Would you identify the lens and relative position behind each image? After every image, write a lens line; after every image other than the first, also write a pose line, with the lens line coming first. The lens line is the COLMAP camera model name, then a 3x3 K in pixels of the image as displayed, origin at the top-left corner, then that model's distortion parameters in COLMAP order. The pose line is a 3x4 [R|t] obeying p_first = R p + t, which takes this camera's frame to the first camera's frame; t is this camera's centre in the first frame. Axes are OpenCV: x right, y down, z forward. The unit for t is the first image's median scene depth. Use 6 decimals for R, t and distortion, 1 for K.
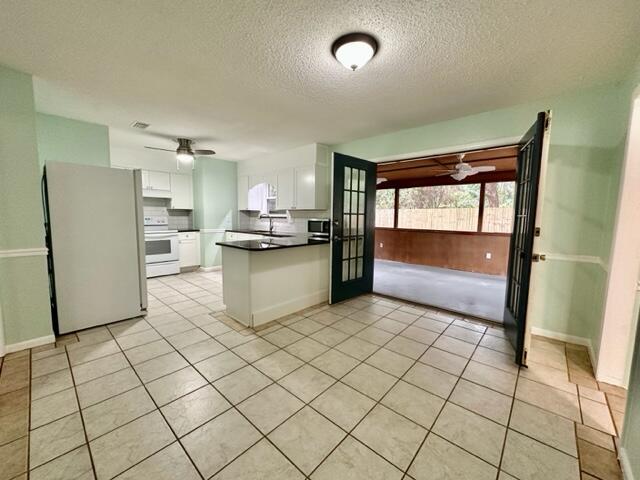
lens RADIAL K [[255.1, 0, 319.8], [0, 255.1, 239.7], [0, 0, 1]] dist [-0.004006, 0.000239]
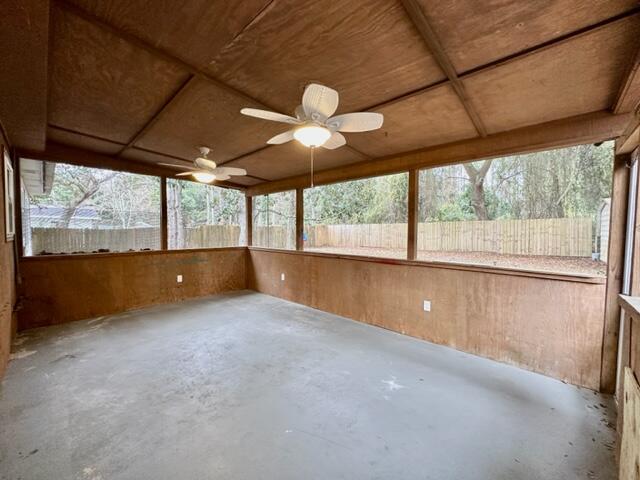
lens RADIAL K [[255.1, 0, 315.8], [0, 255.1, 242.5], [0, 0, 1]] dist [-0.004006, 0.000239]
pose [[0.999723, -0.007847, -0.022202, 0.646145], [0.006686, 0.998630, -0.051889, -0.060807], [0.022579, 0.051726, 0.998406, 0.668148]]
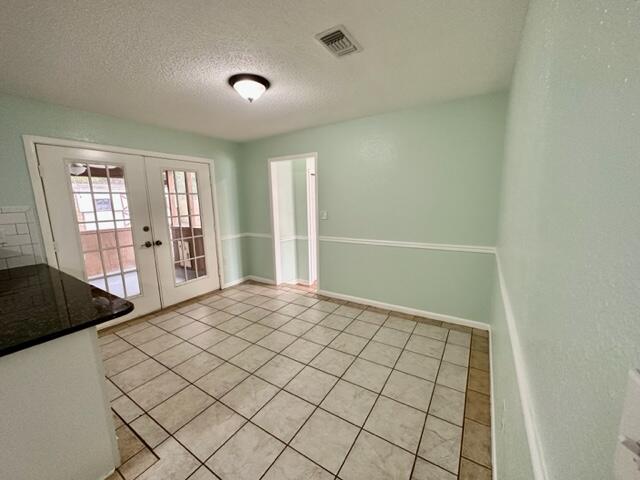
lens RADIAL K [[255.1, 0, 318.5], [0, 255.1, 240.1], [0, 0, 1]] dist [-0.004006, 0.000239]
pose [[-0.156915, -0.165415, 0.973661, -0.513175], [0.117043, 0.975811, 0.184643, -0.098550], [-0.980652, 0.142934, -0.133759, 0.415923]]
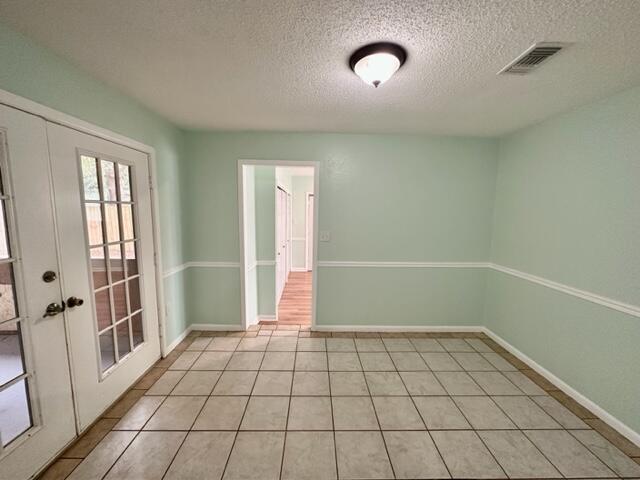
lens RADIAL K [[255.1, 0, 319.3], [0, 255.1, 239.7], [0, 0, 1]] dist [-0.004006, 0.000239]
pose [[-0.681732, -0.108490, 0.723513, -0.173819], [0.045838, 0.980667, 0.190241, -0.151331], [-0.730164, 0.162858, -0.663579, 0.778749]]
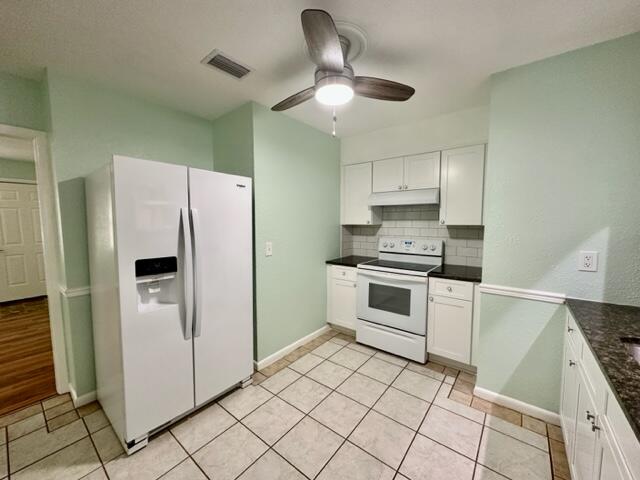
lens RADIAL K [[255.1, 0, 321.7], [0, 255.1, 240.2], [0, 0, 1]] dist [-0.004006, 0.000239]
pose [[0.064700, 0.066548, -0.995683, -0.149293], [-0.088431, 0.994231, 0.060704, -0.132269], [0.993979, 0.084122, 0.070212, 0.974343]]
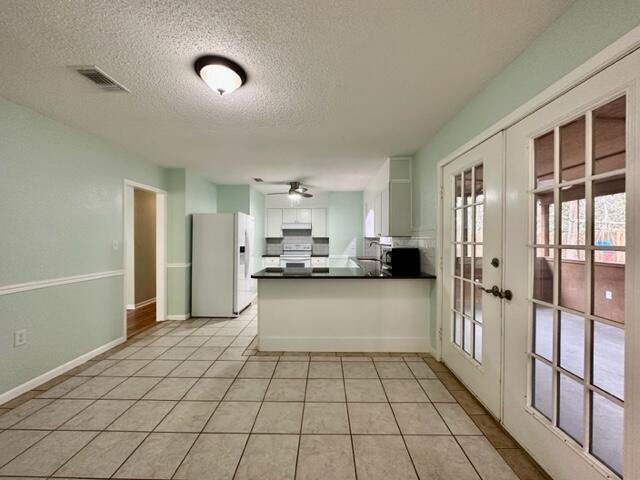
lens RADIAL K [[255.1, 0, 320.0], [0, 255.1, 239.8], [0, 0, 1]] dist [-0.004006, 0.000239]
pose [[0.652531, -0.009753, -0.757699, 0.477579], [-0.063845, 0.995654, -0.067799, -0.039363], [0.755068, 0.092616, 0.649073, 0.313821]]
